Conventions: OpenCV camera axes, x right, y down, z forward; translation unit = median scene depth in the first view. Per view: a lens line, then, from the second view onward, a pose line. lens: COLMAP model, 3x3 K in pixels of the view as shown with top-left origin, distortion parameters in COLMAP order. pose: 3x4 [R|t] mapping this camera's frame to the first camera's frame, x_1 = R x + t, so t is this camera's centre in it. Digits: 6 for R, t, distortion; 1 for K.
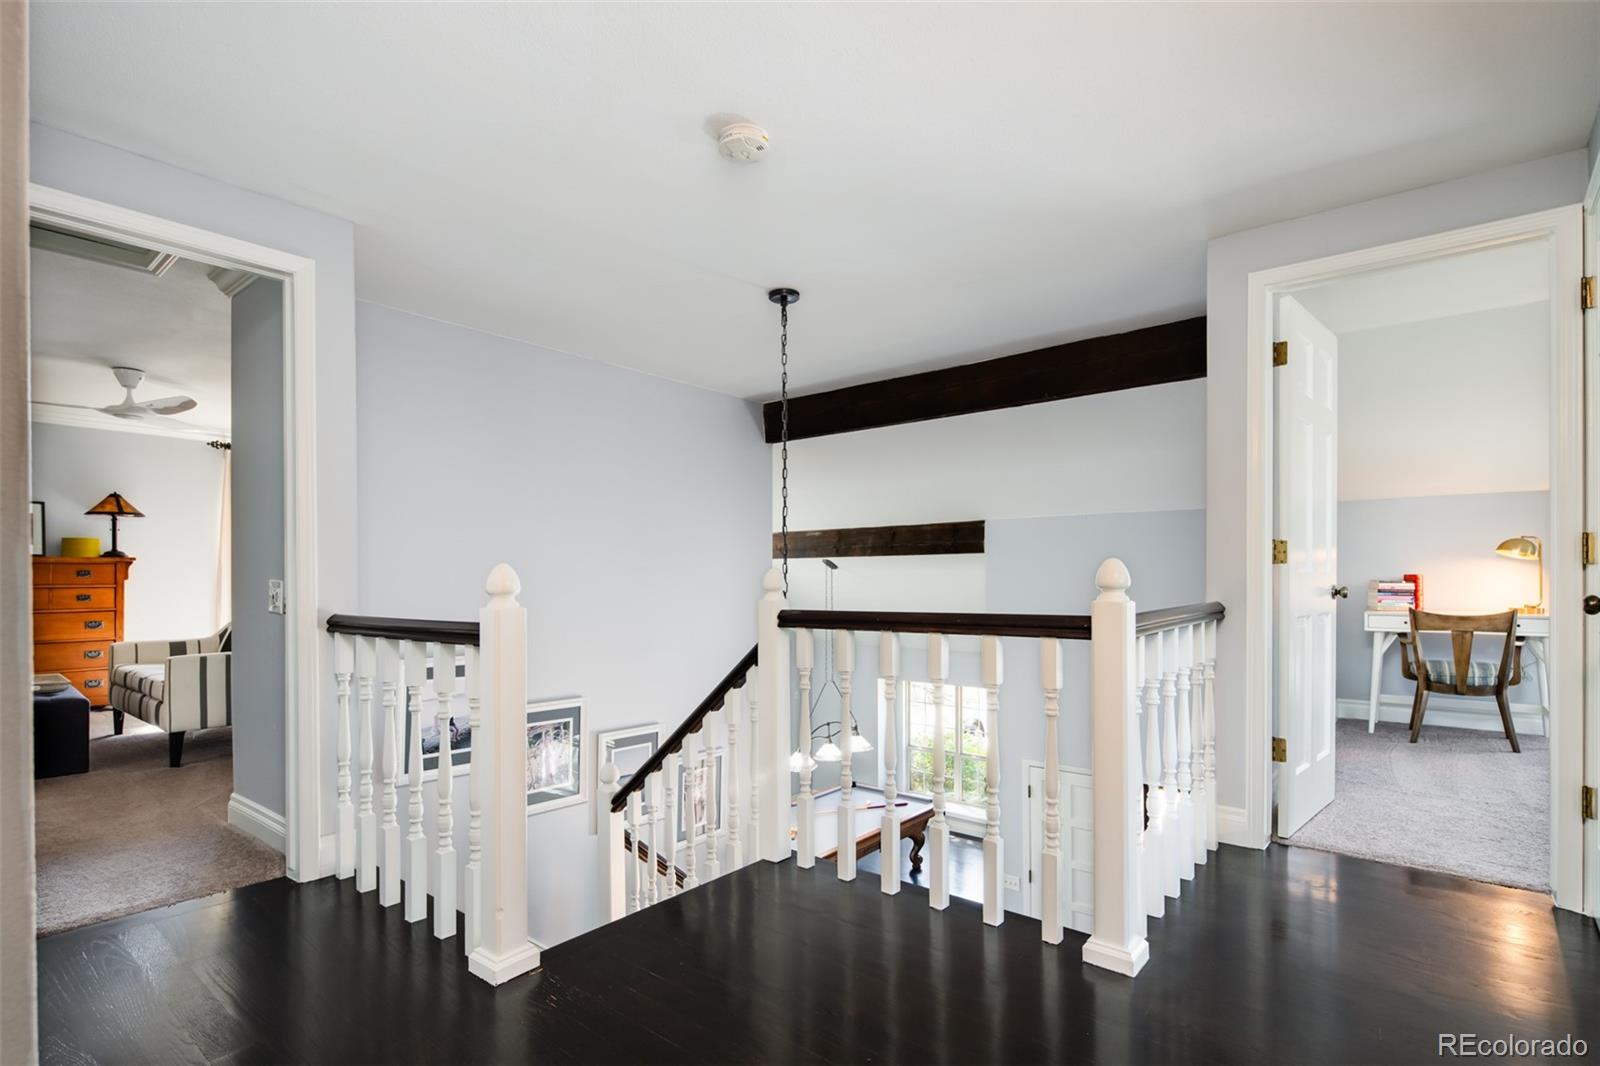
lens RADIAL K [[785.1, 0, 804.5], [0, 785.1, 582.4], [0, 0, 1]] dist [0.001406, 0.000155]
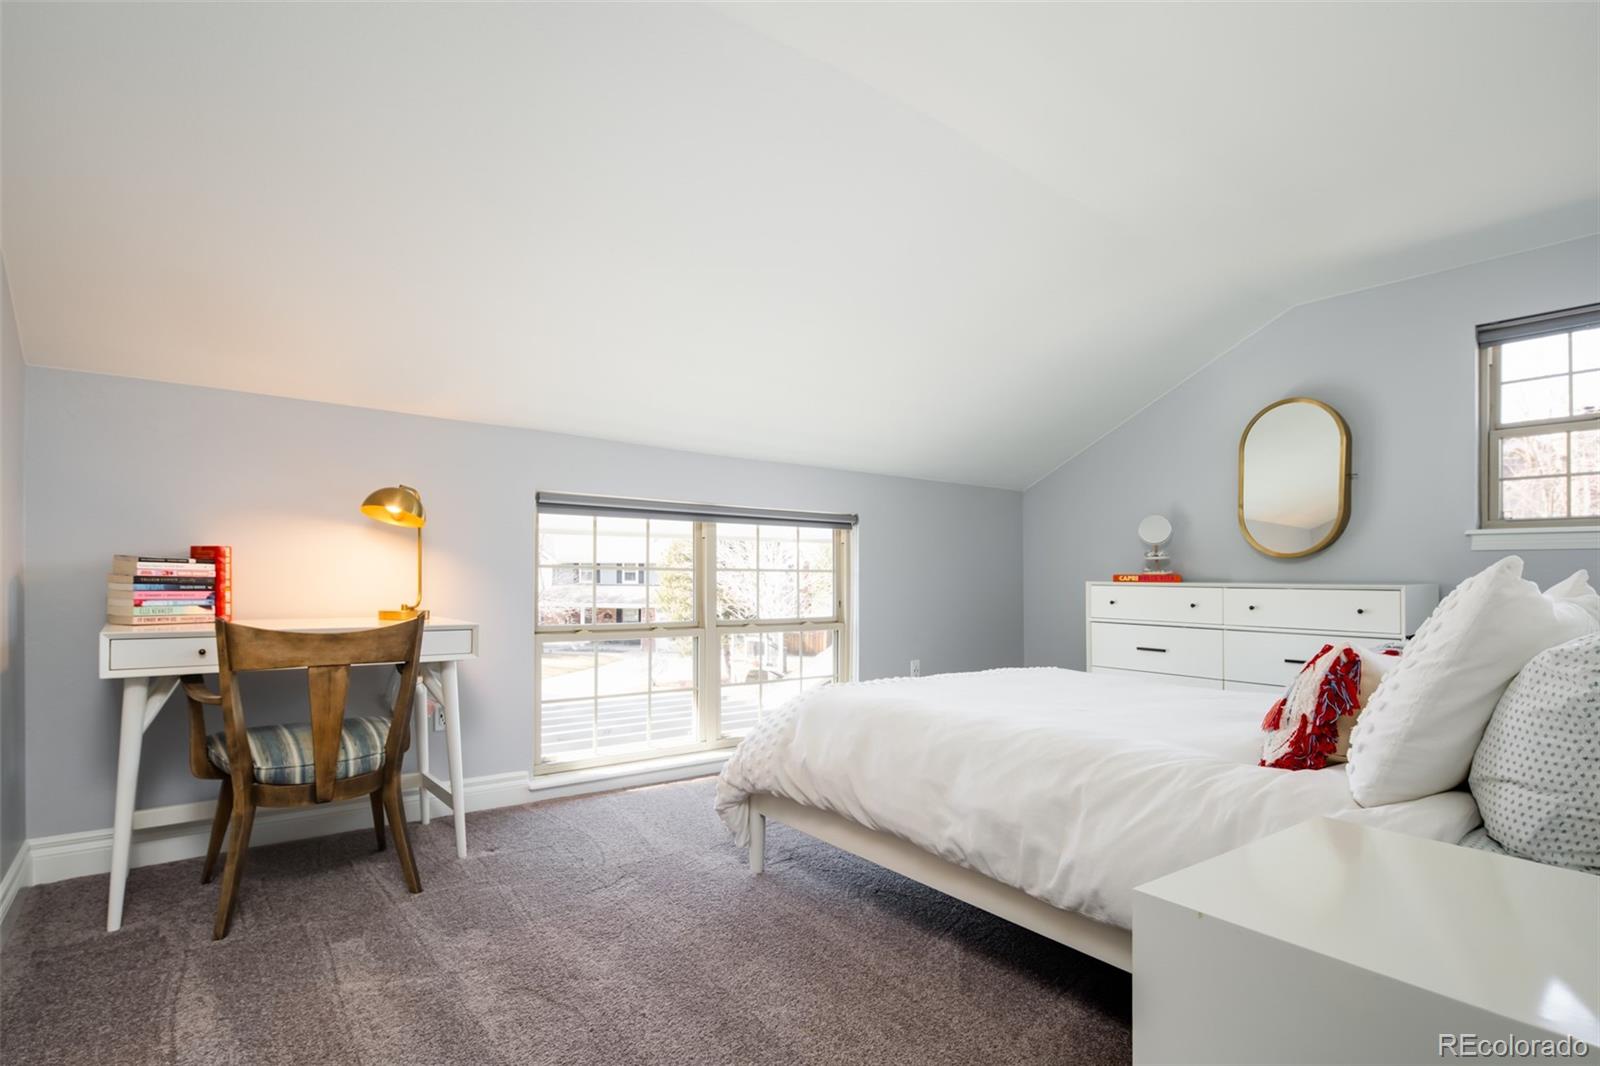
lens RADIAL K [[785.1, 0, 804.5], [0, 785.1, 582.4], [0, 0, 1]] dist [0.001406, 0.000155]
pose [[0.228509, -0.001846, 0.973540, 0.412090], [-0.006266, 0.999975, 0.003367, 0.008776], [-0.973522, -0.006869, 0.228491, 0.567929]]
